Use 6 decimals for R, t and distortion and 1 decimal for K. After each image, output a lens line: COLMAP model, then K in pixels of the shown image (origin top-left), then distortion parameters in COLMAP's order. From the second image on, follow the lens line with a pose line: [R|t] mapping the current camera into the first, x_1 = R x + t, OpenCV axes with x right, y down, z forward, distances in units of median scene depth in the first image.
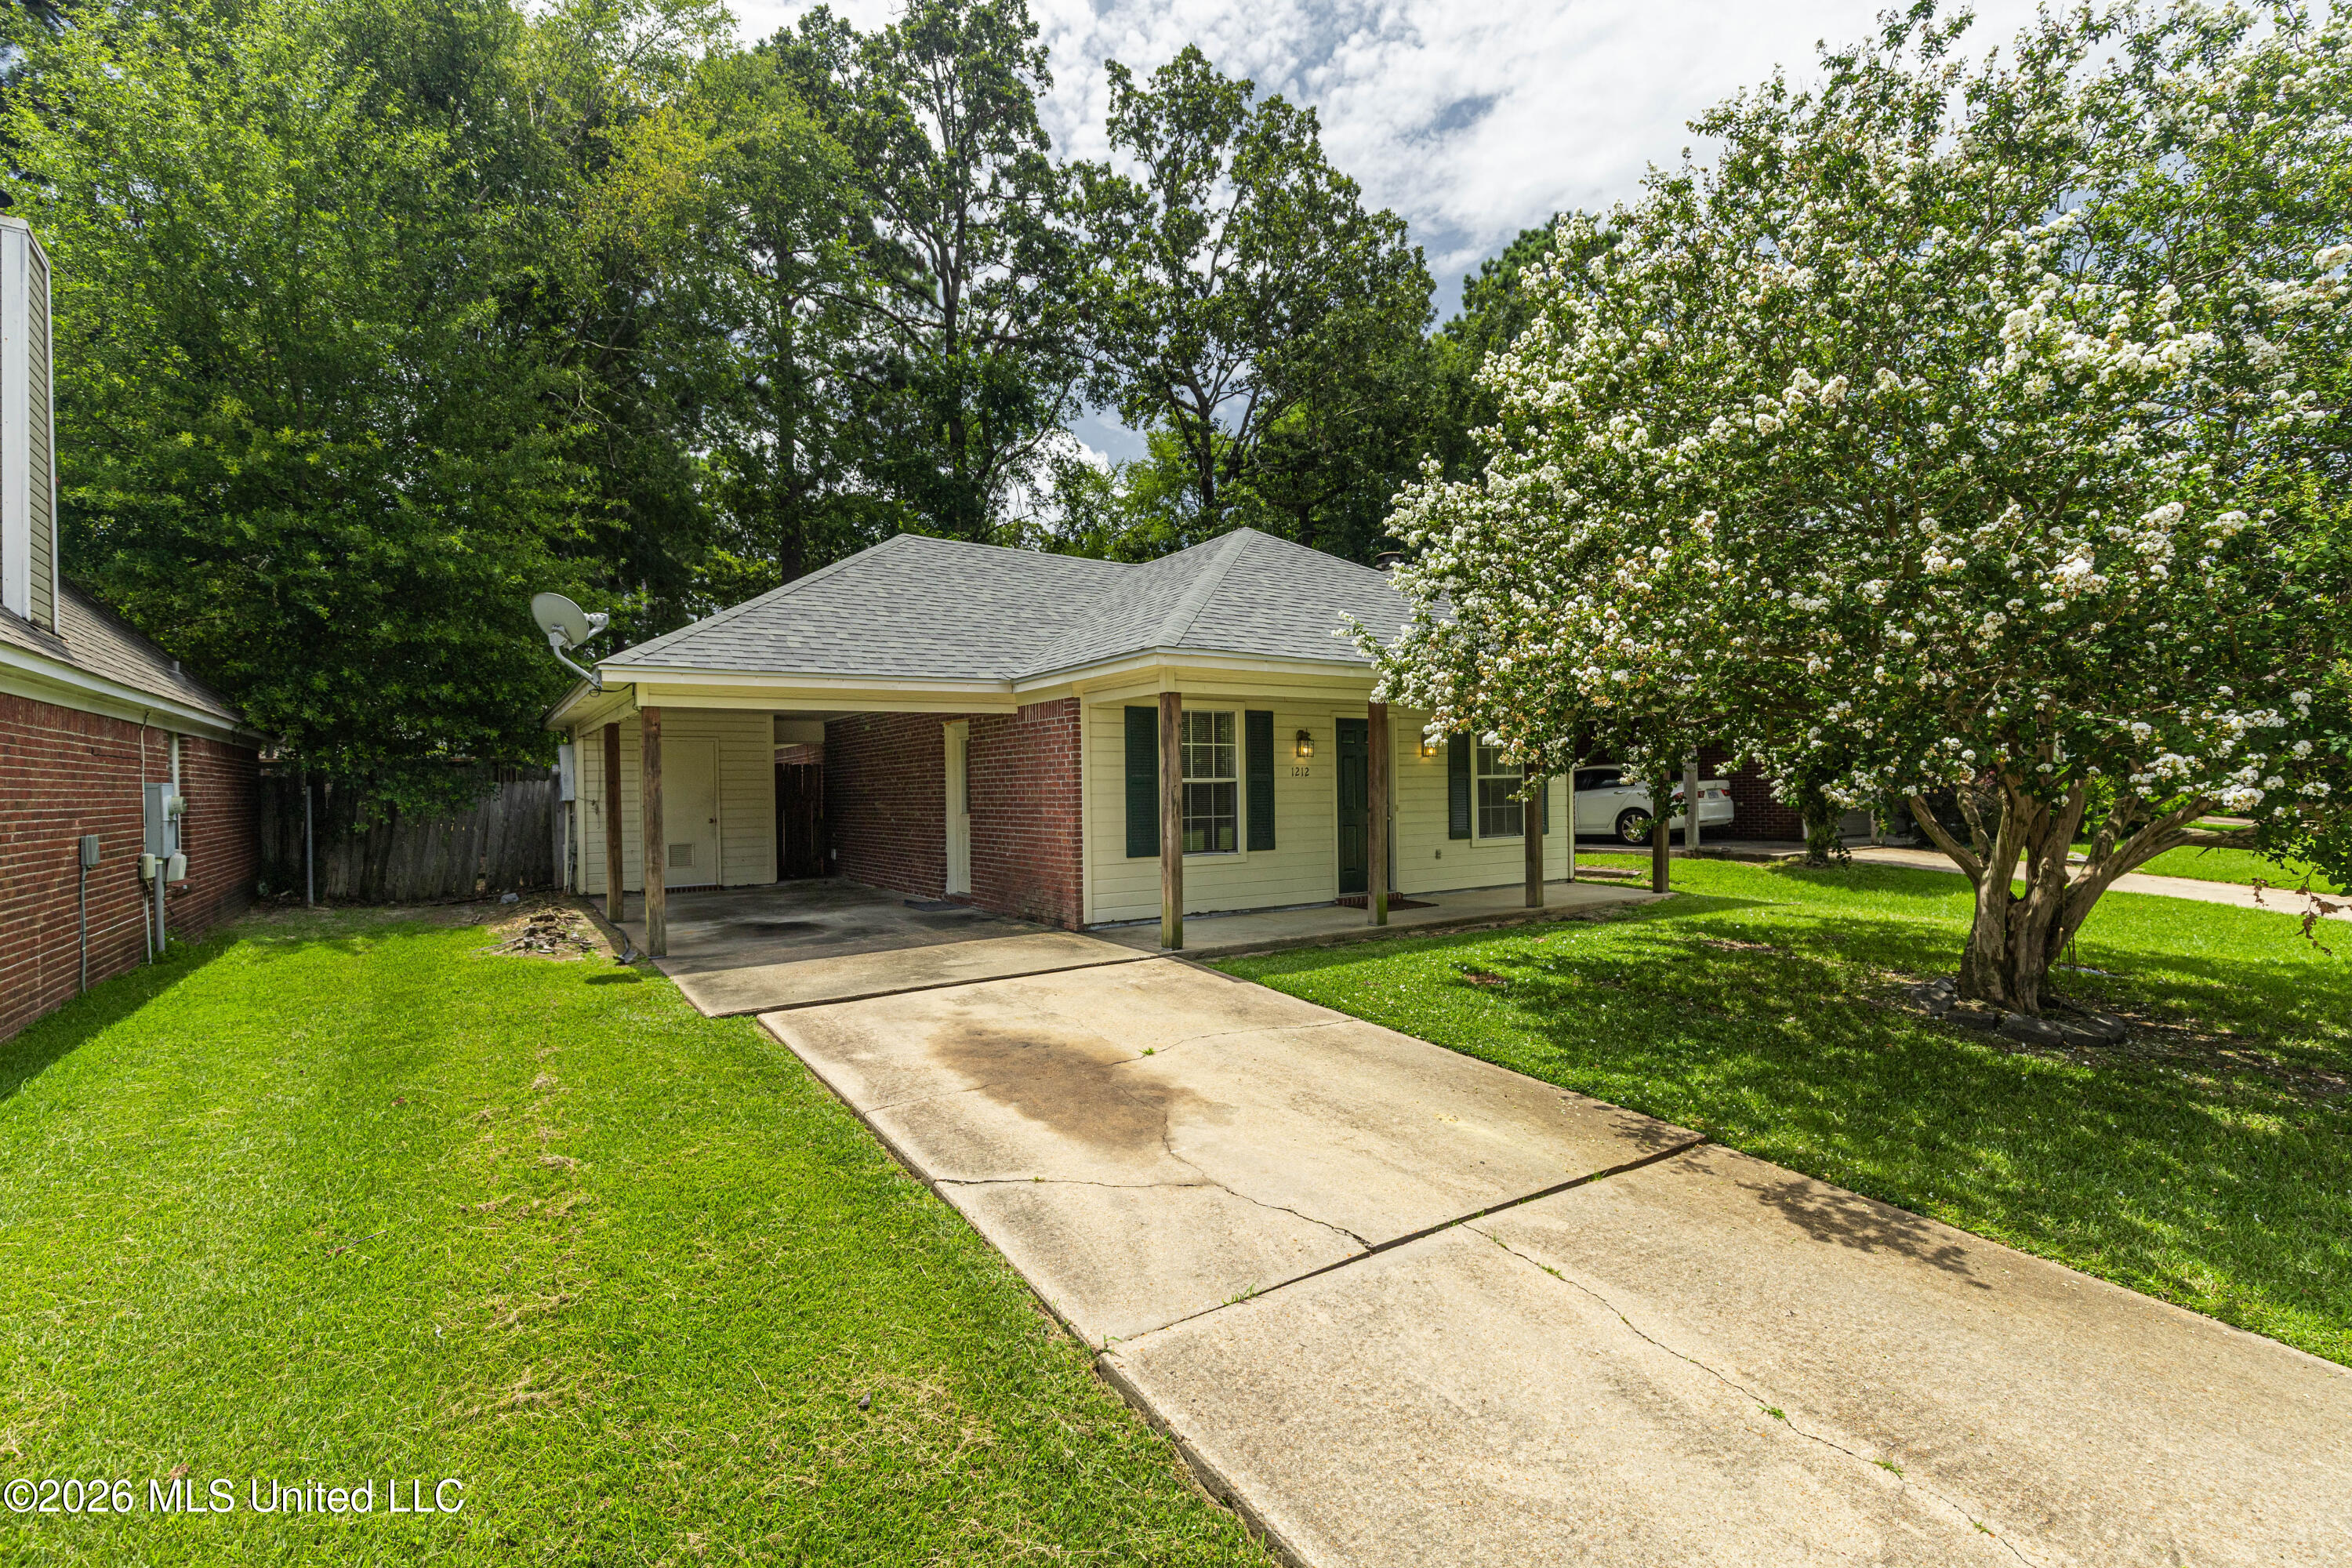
lens RADIAL K [[1074.7, 0, 1178.4], [0, 1074.7, 788.7], [0, 0, 1]] dist [0.009781, -0.001131]
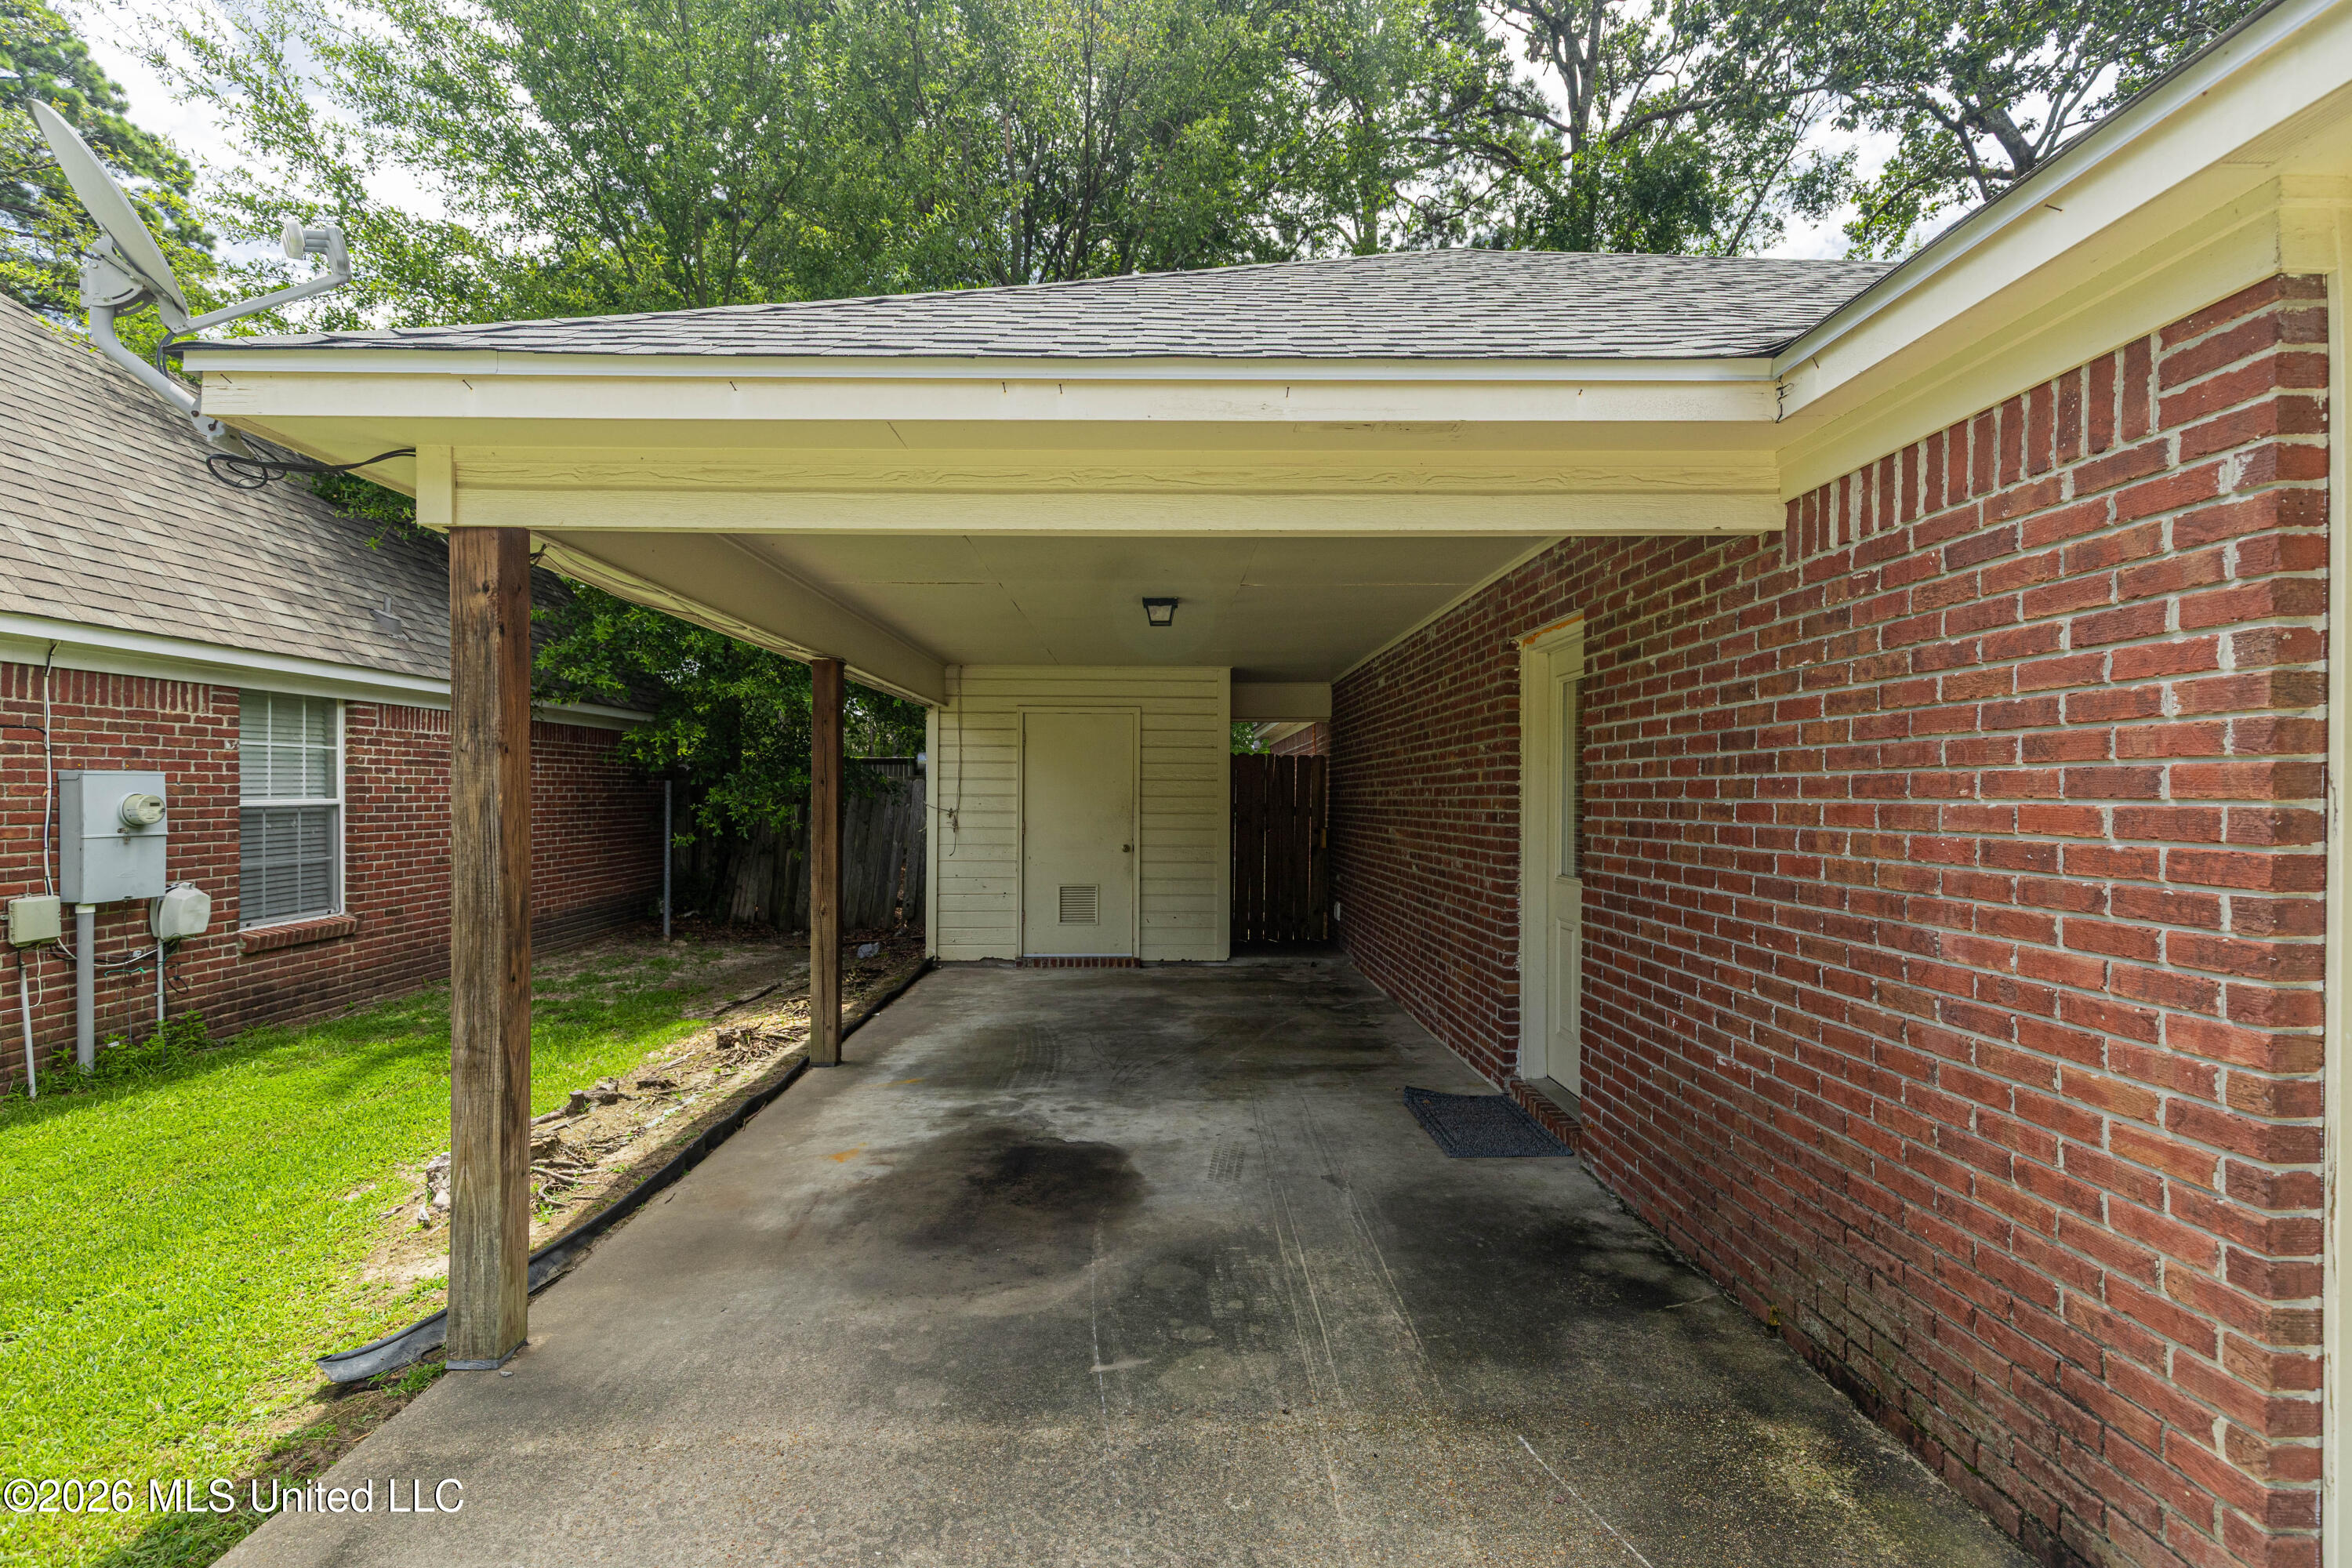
lens RADIAL K [[1074.7, 0, 1172.4], [0, 1074.7, 799.0], [0, 0, 1]] dist [0.009781, -0.001131]
pose [[0.845186, 0.021198, -0.534052, -0.092747], [-0.018705, 0.999774, 0.010081, -0.003585], [0.534145, 0.001470, 0.845392, 0.486001]]
